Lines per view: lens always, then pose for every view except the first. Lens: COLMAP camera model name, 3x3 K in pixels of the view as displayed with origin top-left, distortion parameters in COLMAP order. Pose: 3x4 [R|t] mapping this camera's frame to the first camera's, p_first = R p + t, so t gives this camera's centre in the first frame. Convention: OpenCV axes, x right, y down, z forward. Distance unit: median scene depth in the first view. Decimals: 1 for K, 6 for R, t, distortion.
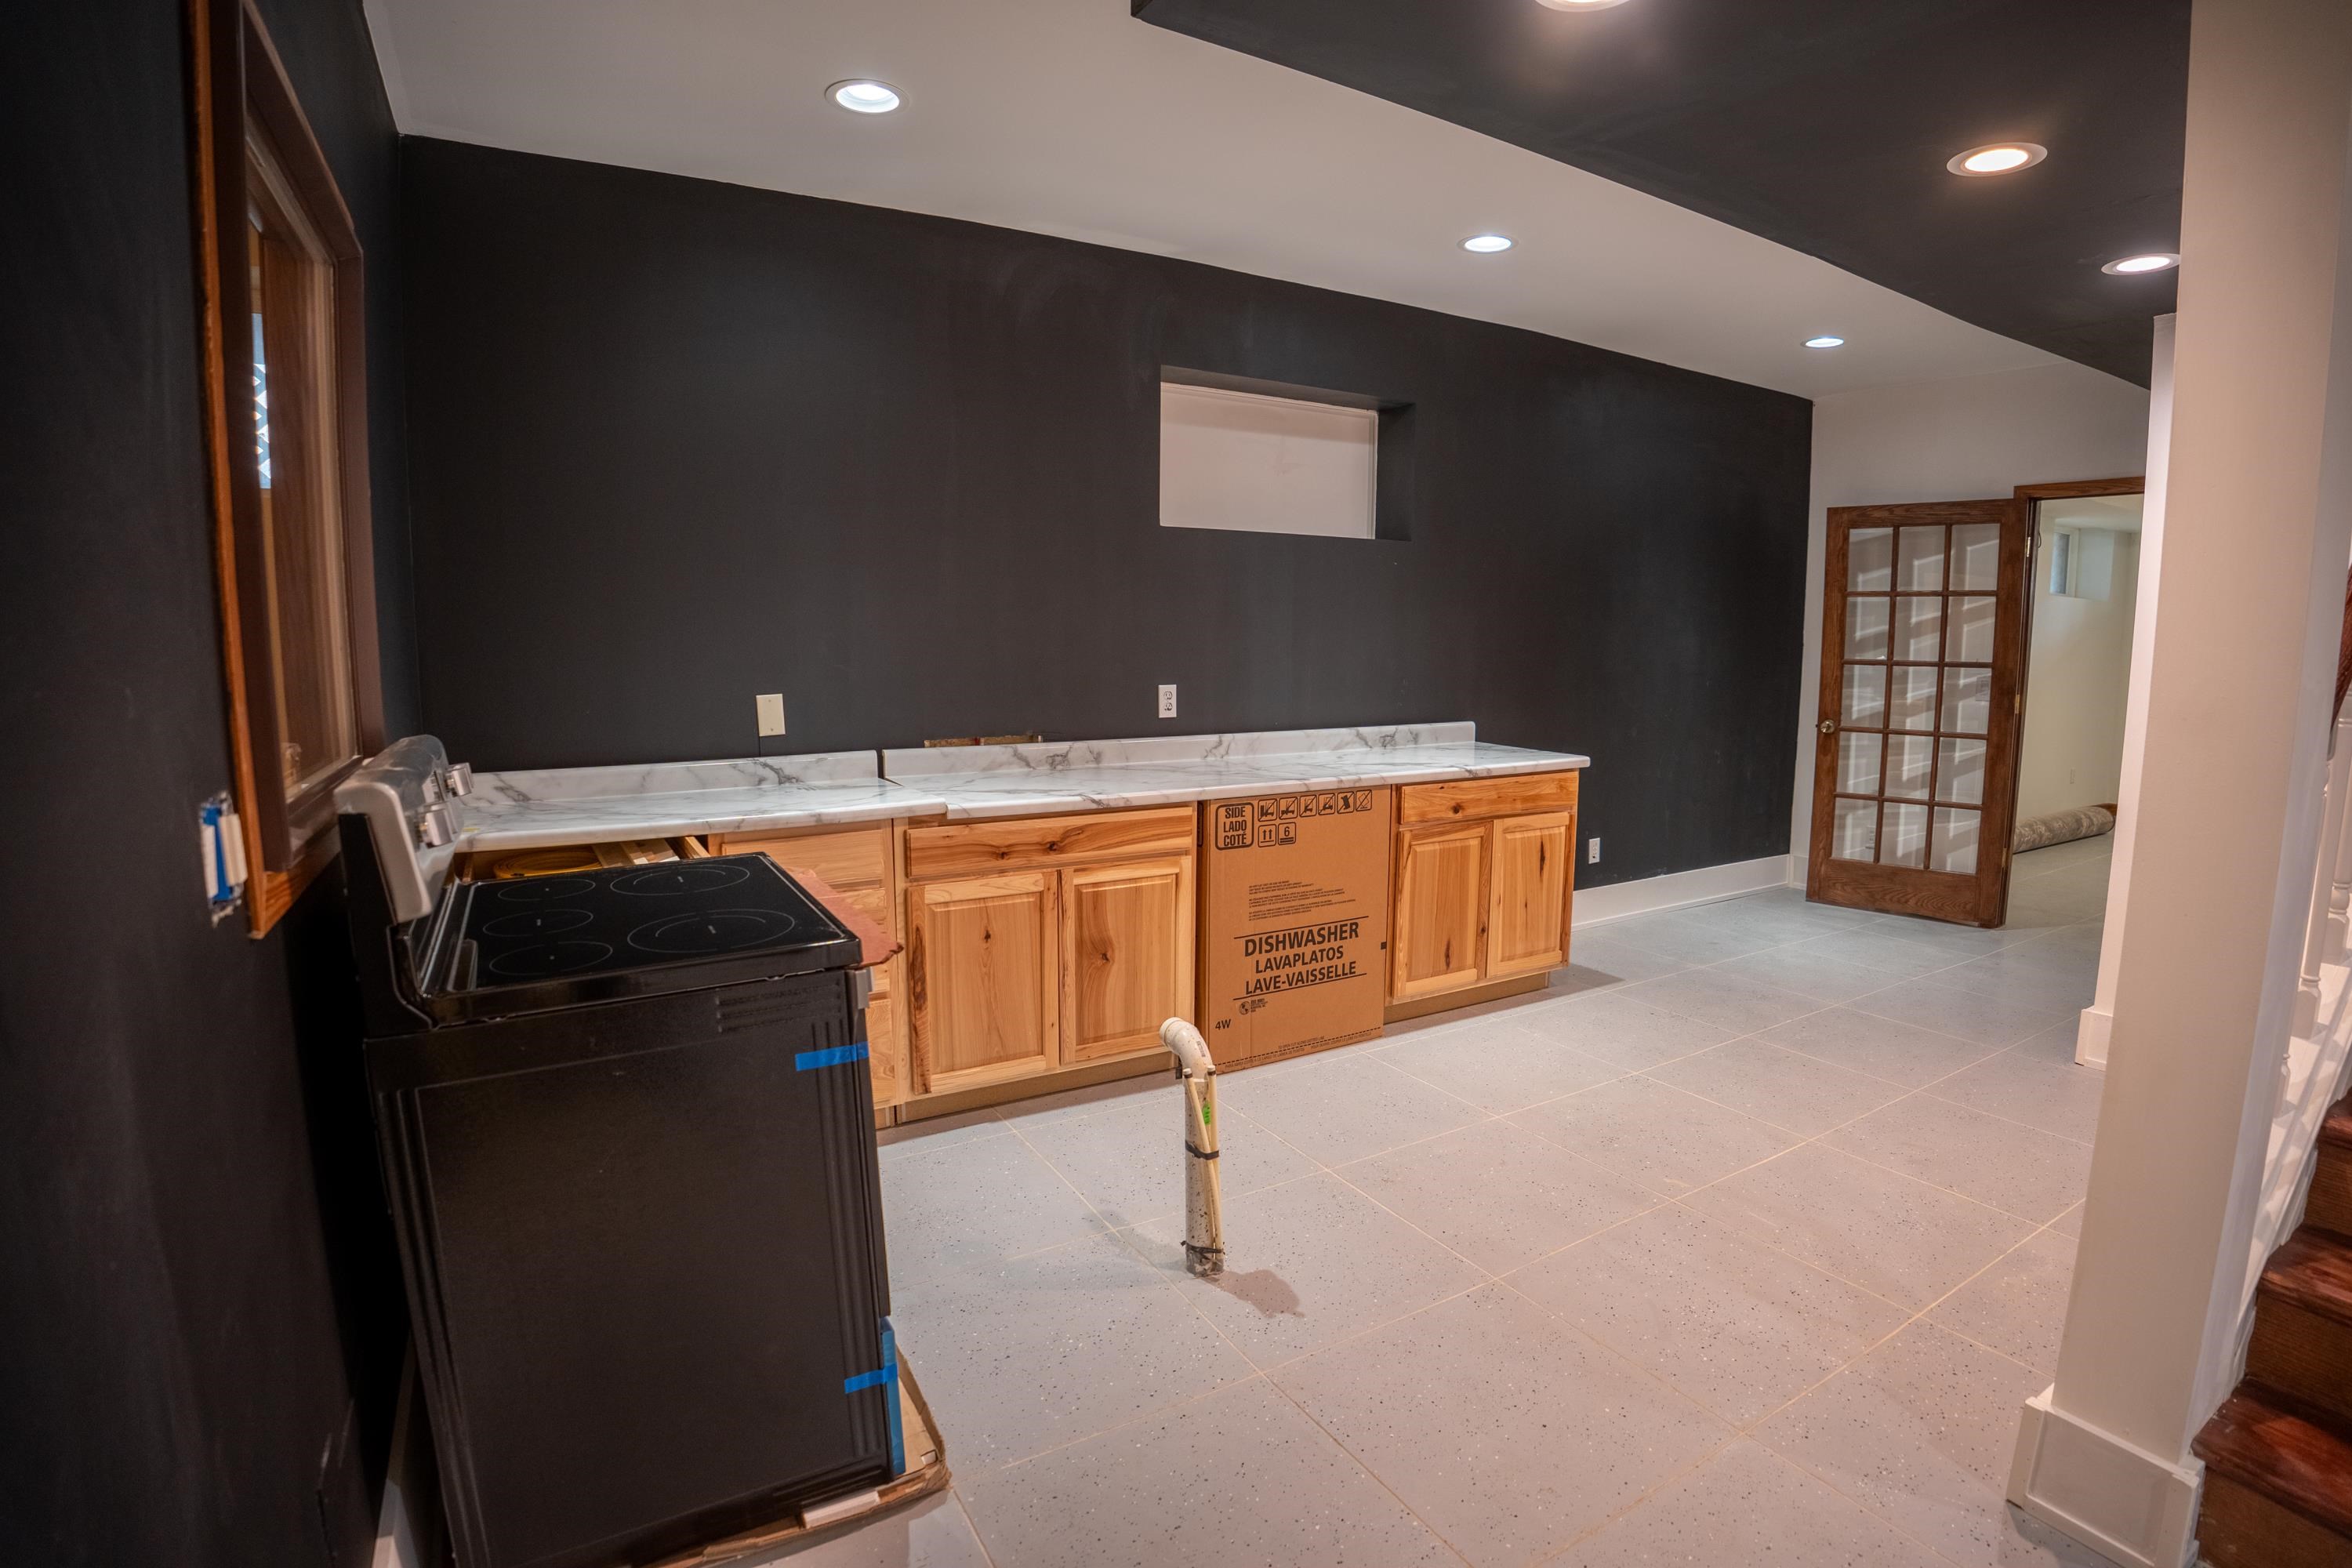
lens RADIAL K [[1140.0, 0, 1195.2], [0, 1140.0, 782.7], [0, 0, 1]] dist [-0.054862, 0.002302]
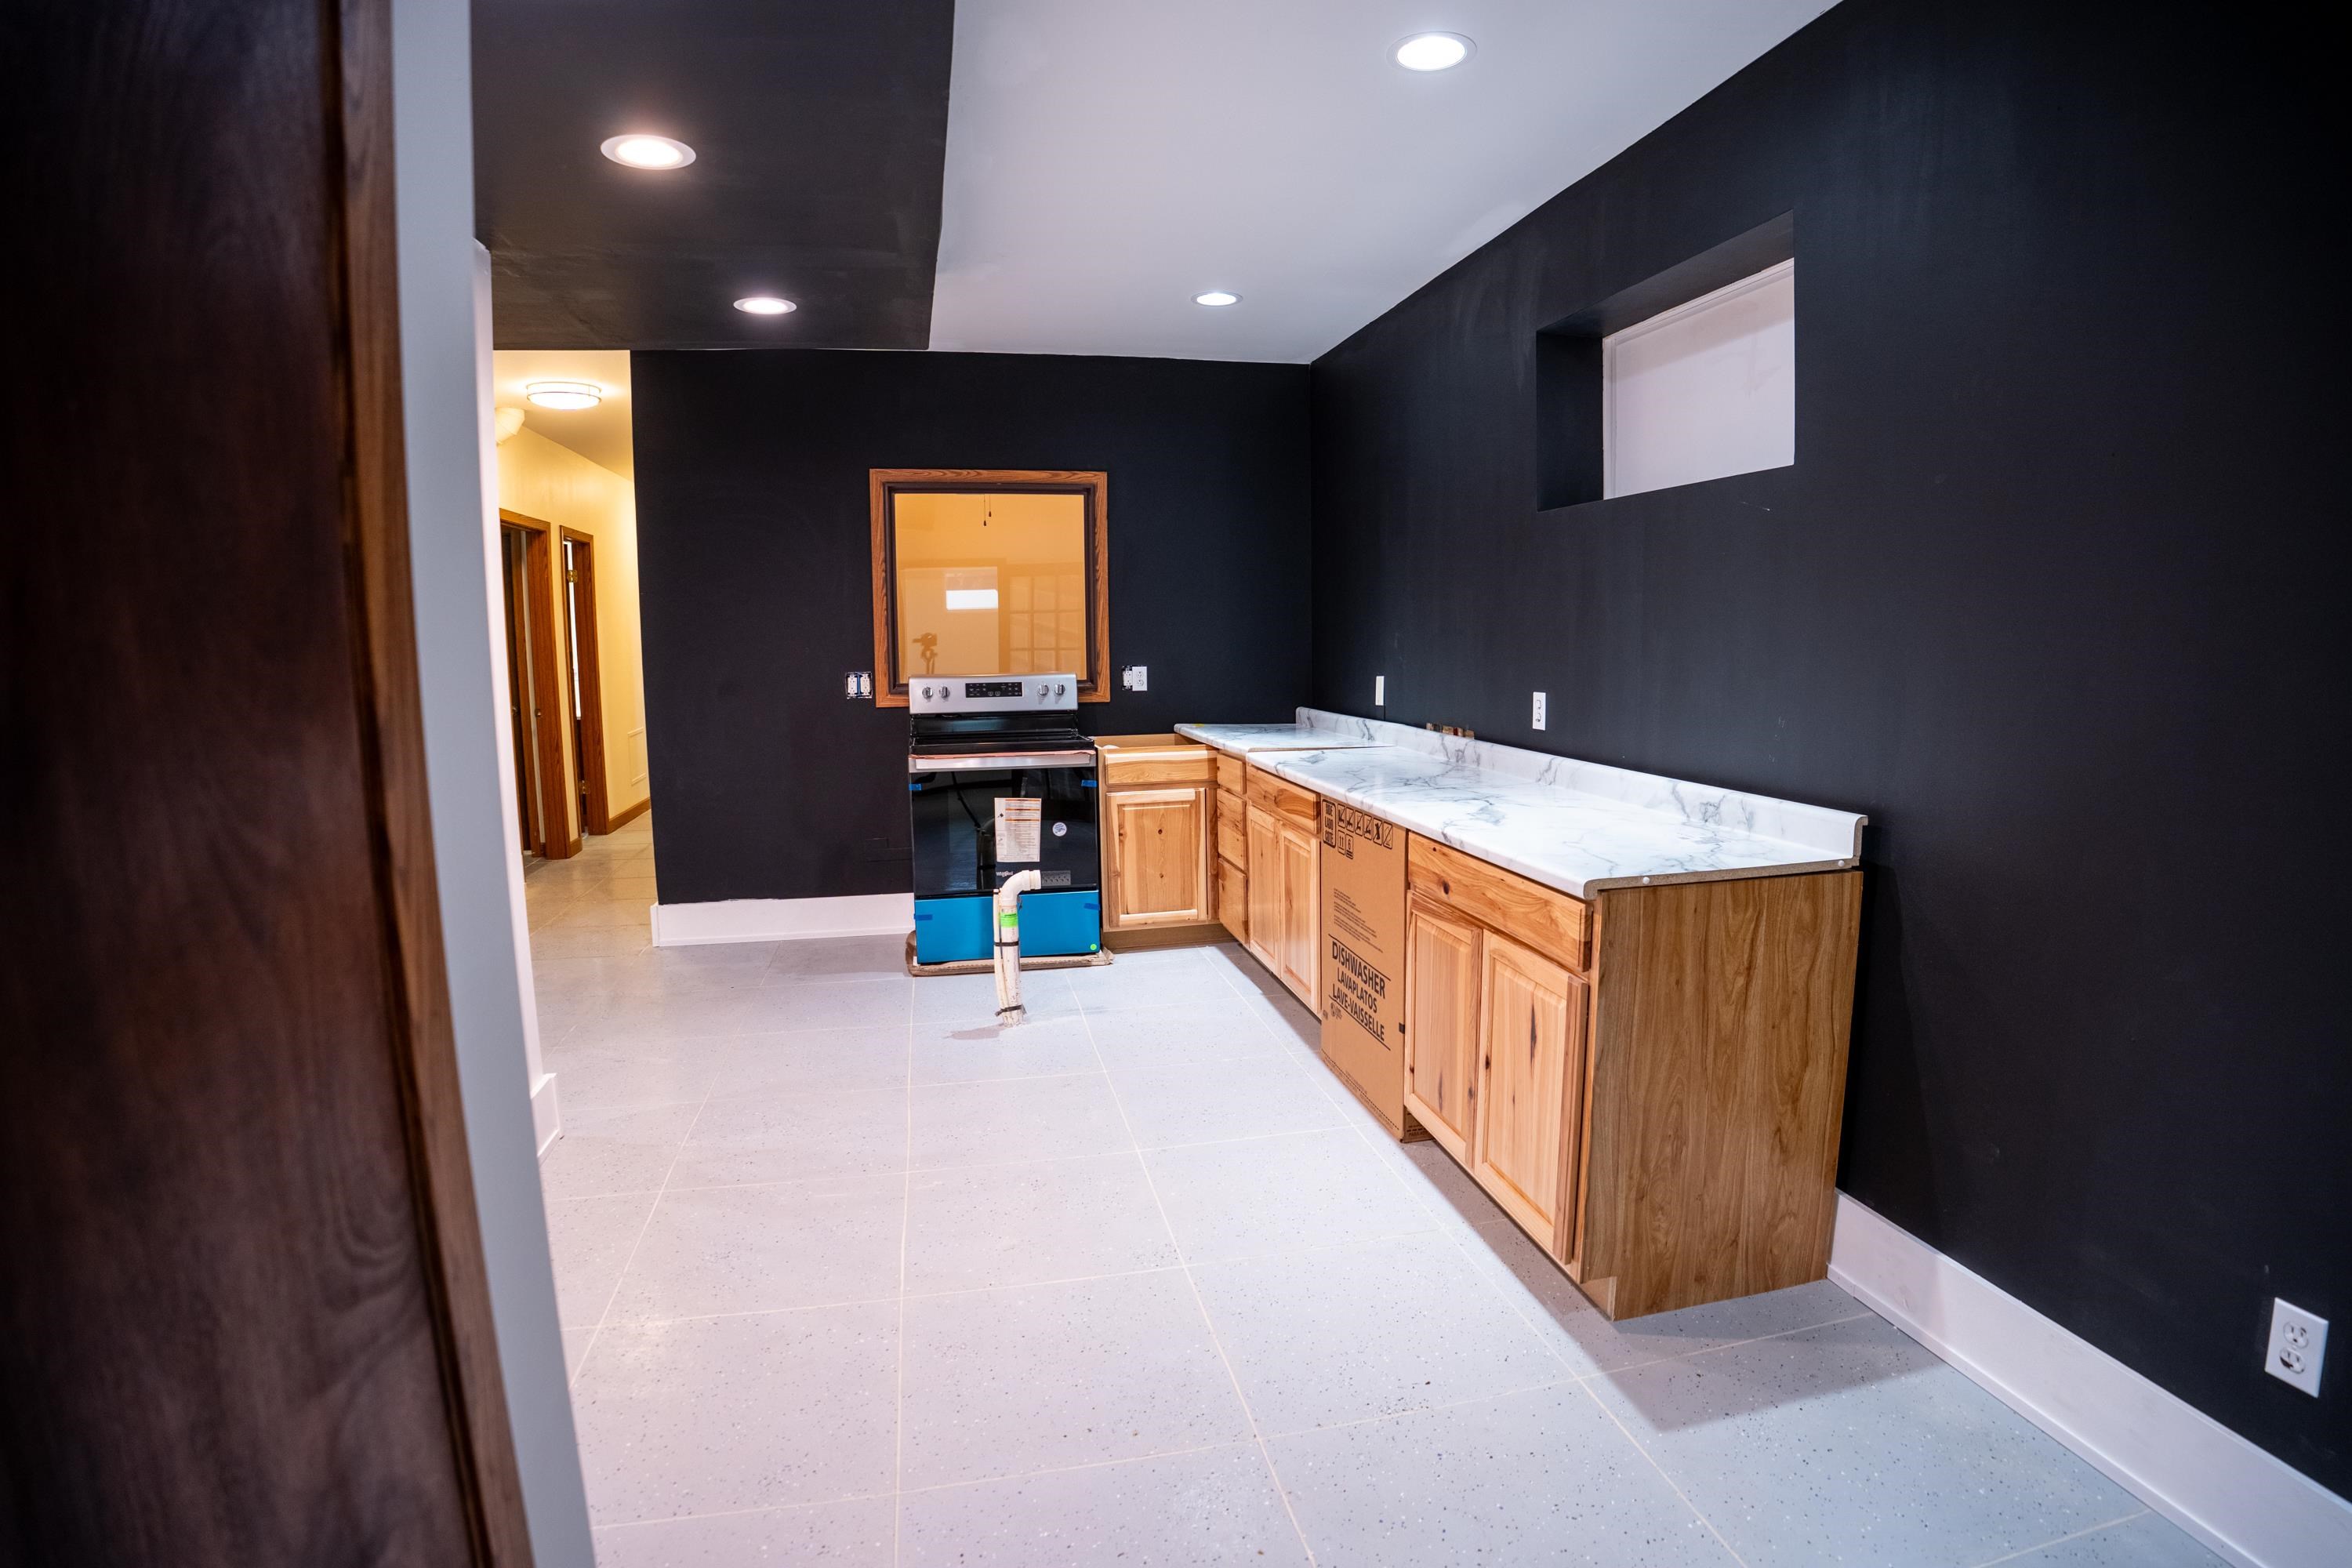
lens RADIAL K [[1140.0, 0, 1192.4], [0, 1140.0, 771.7], [0, 0, 1]] dist [-0.054862, 0.002302]
pose [[-0.294056, 0.110604, -0.949367, 0.872173], [-0.117792, 0.981516, 0.150835, -0.124411], [0.948502, 0.156182, -0.275592, 0.982034]]
